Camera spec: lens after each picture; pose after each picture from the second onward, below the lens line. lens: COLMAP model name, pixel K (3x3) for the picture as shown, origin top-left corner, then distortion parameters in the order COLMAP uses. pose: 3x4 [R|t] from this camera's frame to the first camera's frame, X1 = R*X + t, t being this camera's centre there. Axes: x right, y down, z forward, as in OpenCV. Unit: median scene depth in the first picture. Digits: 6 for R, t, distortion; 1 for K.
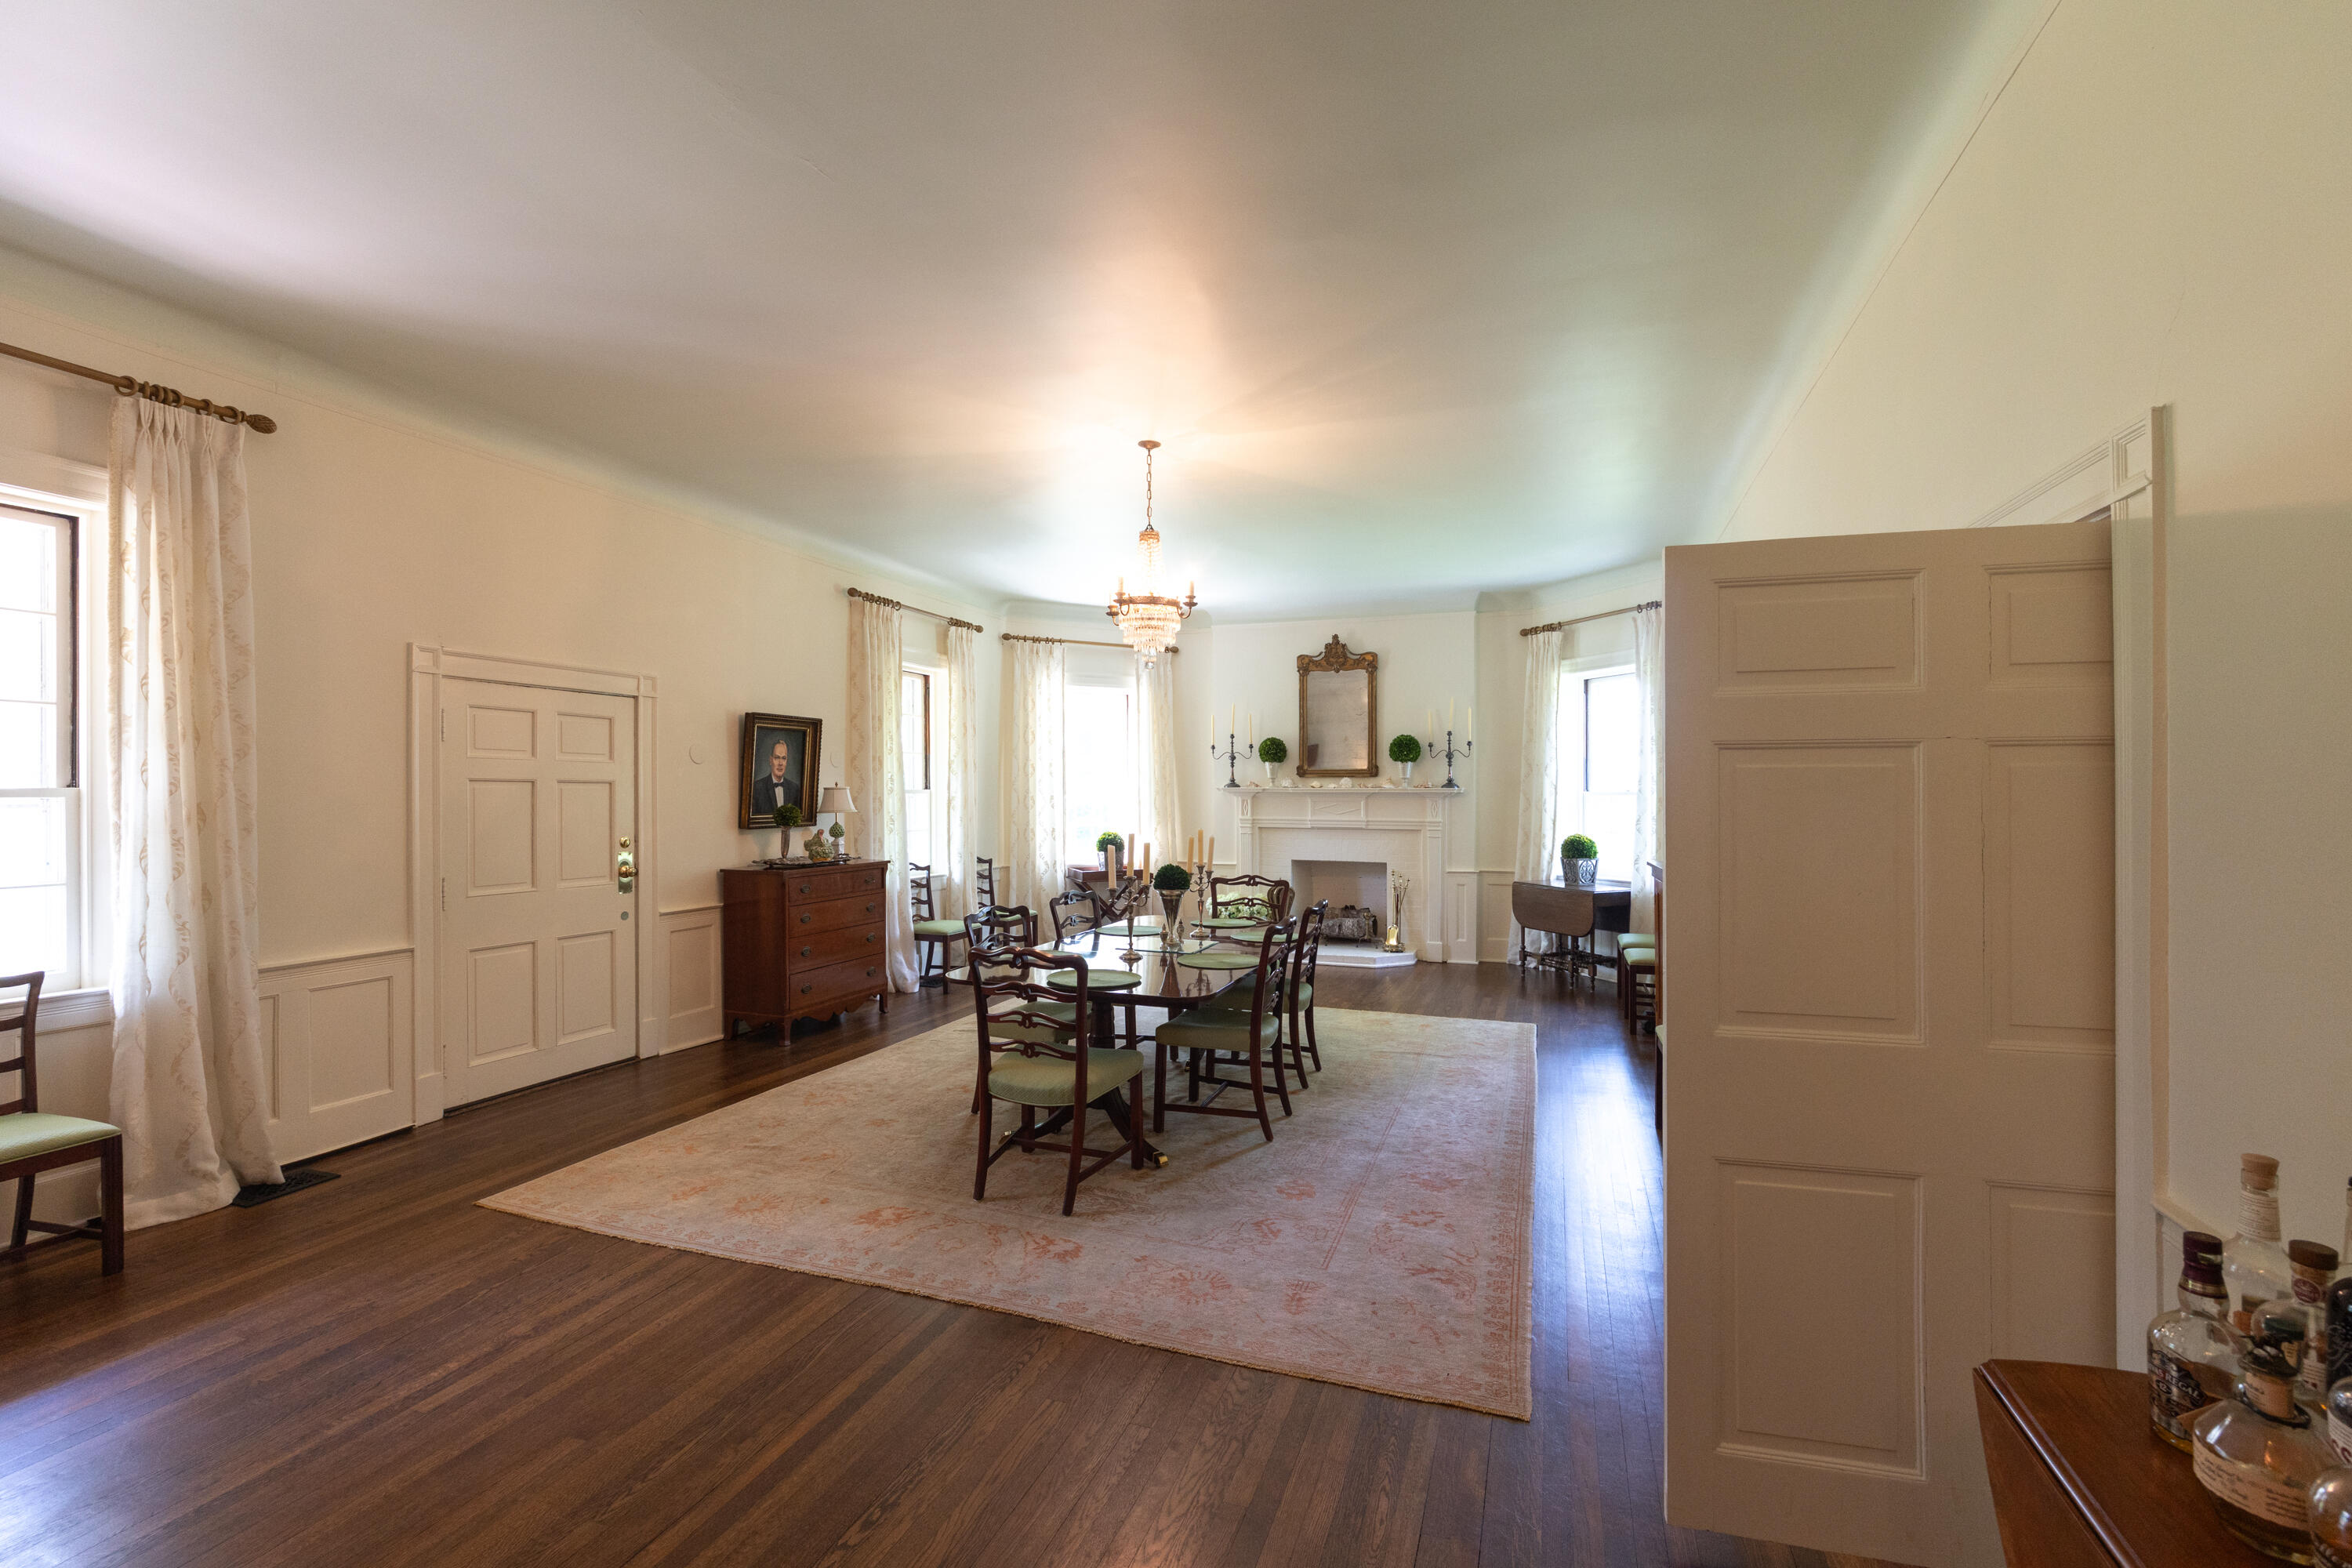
lens RADIAL K [[1015.9, 0, 1176.0], [0, 1015.9, 784.0], [0, 0, 1]] dist [0.000536, -0.000049]
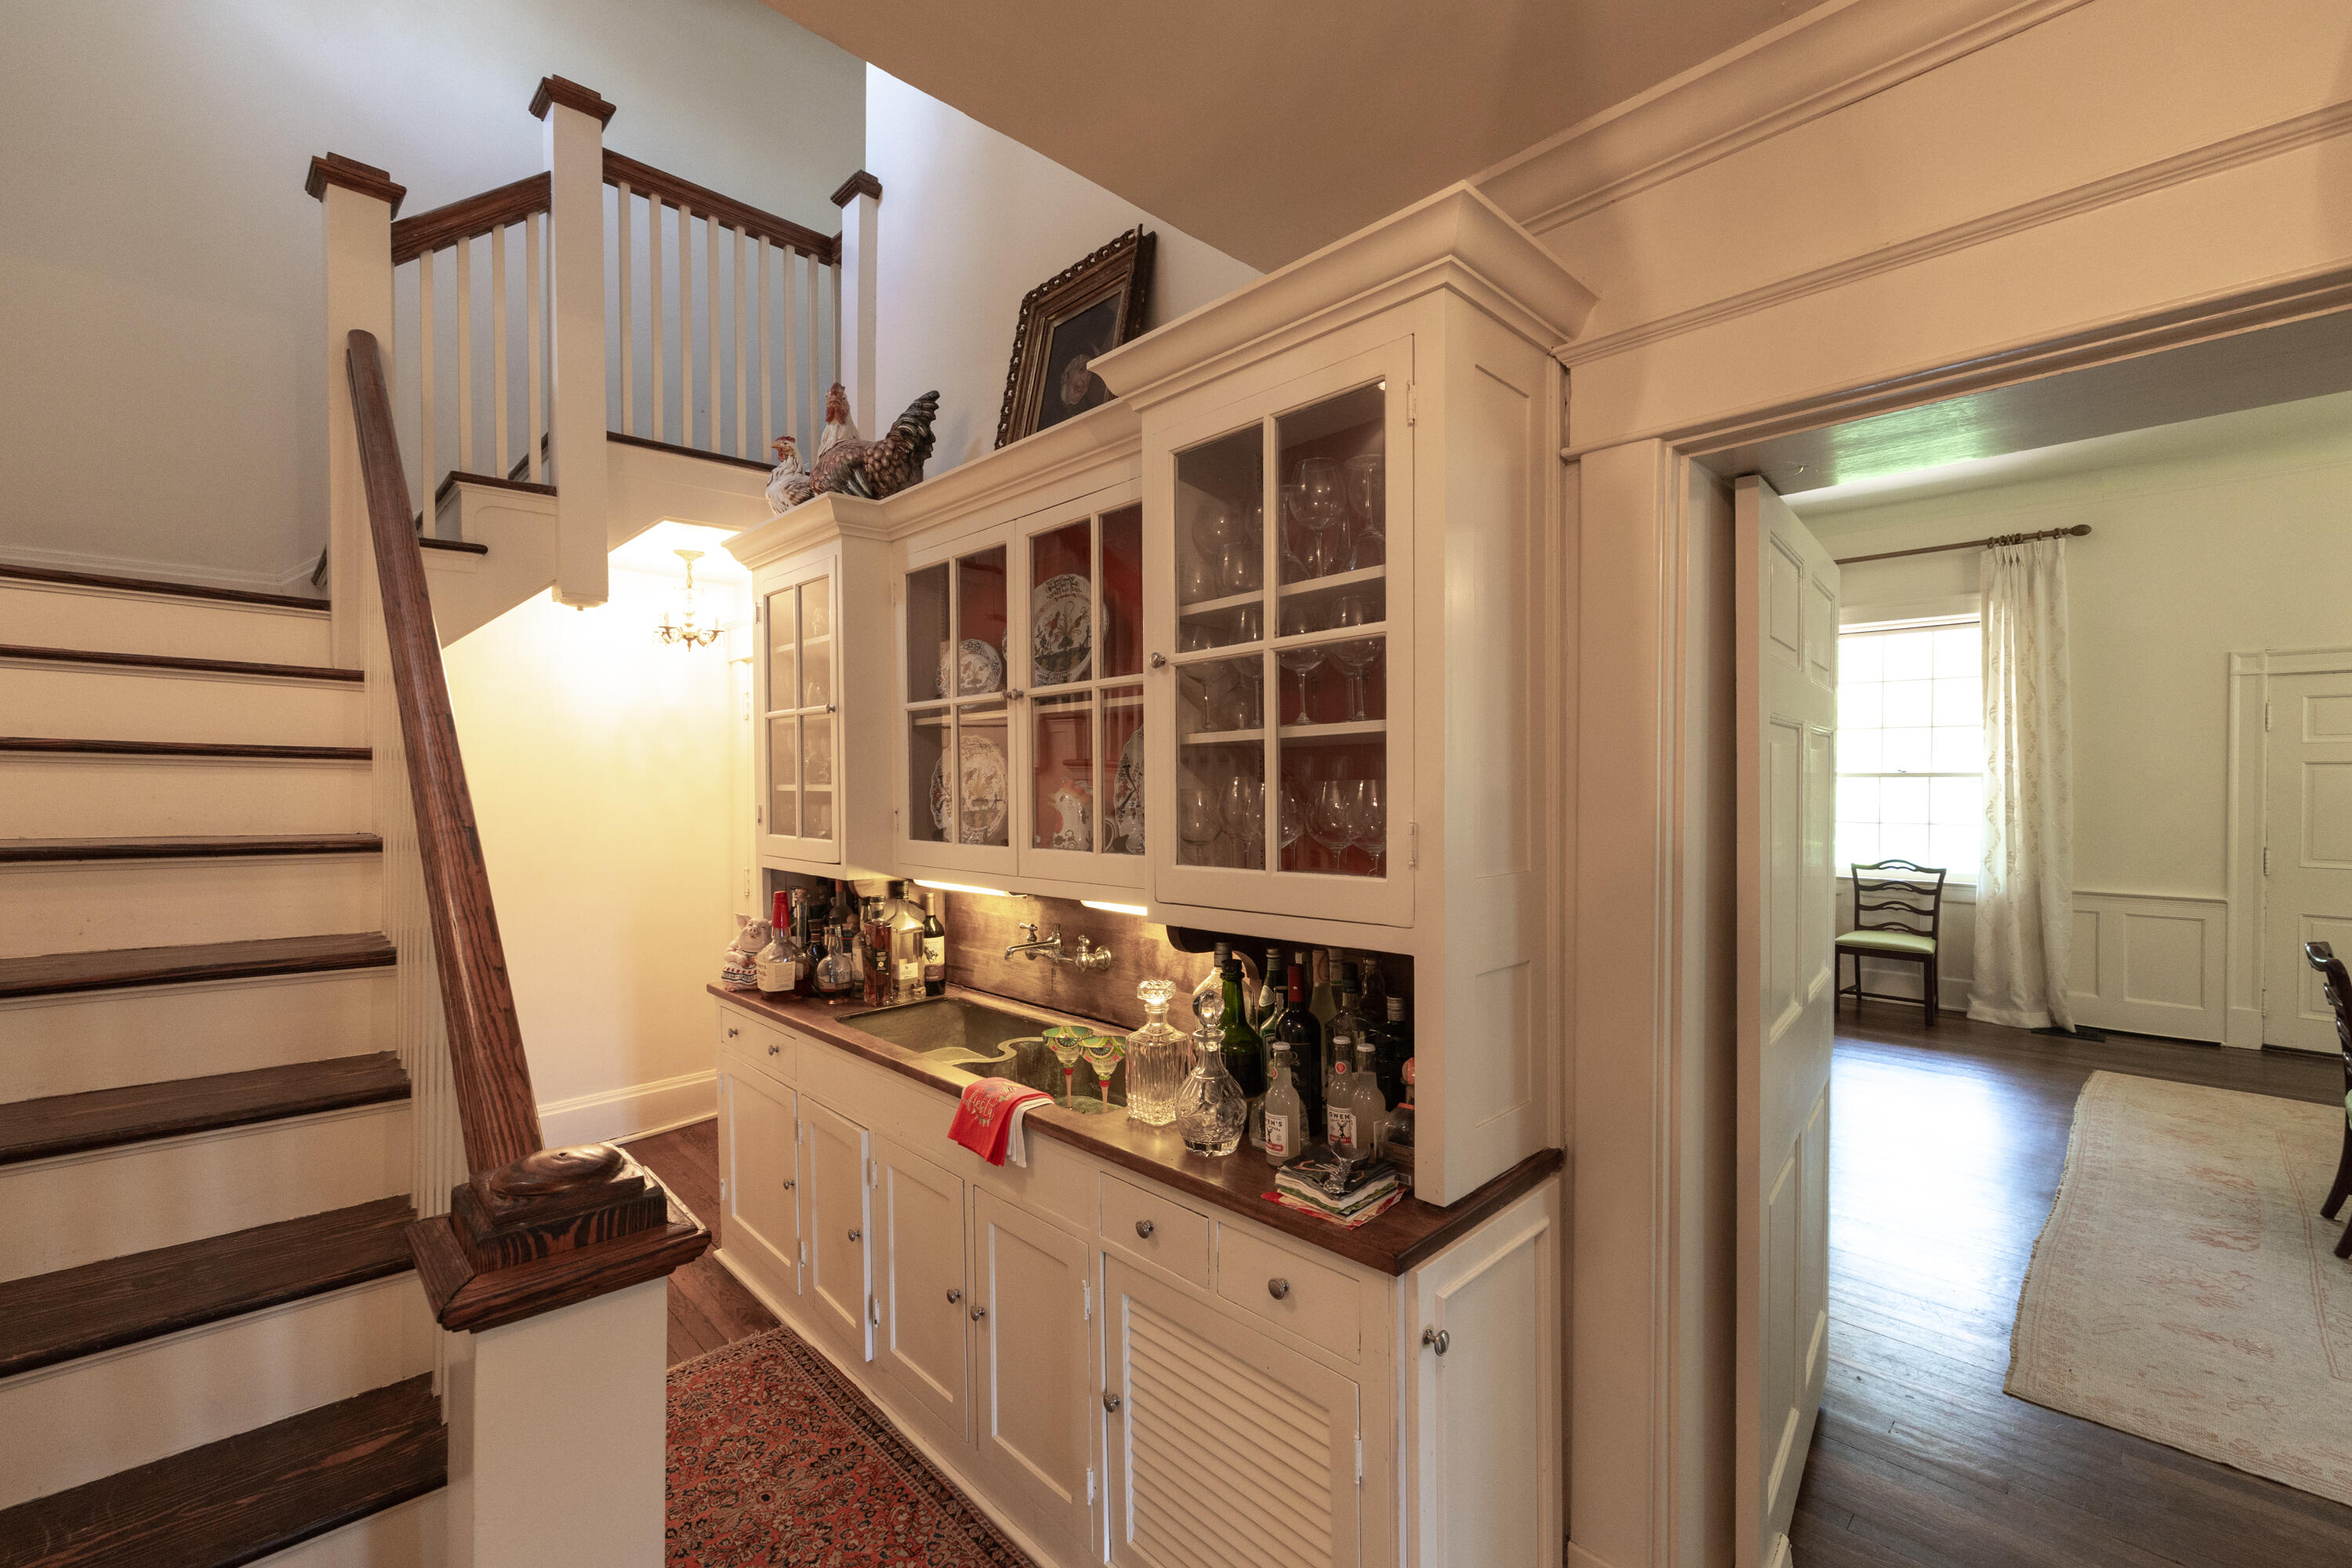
lens RADIAL K [[1015.9, 0, 1176.0], [0, 1015.9, 784.0], [0, 0, 1]] dist [0.000536, -0.000049]
pose [[-0.442721, 0.005512, -0.896643, 1.078784], [0.008453, 0.999962, 0.001973, 0.008065], [0.896620, -0.006706, -0.442751, 0.476952]]
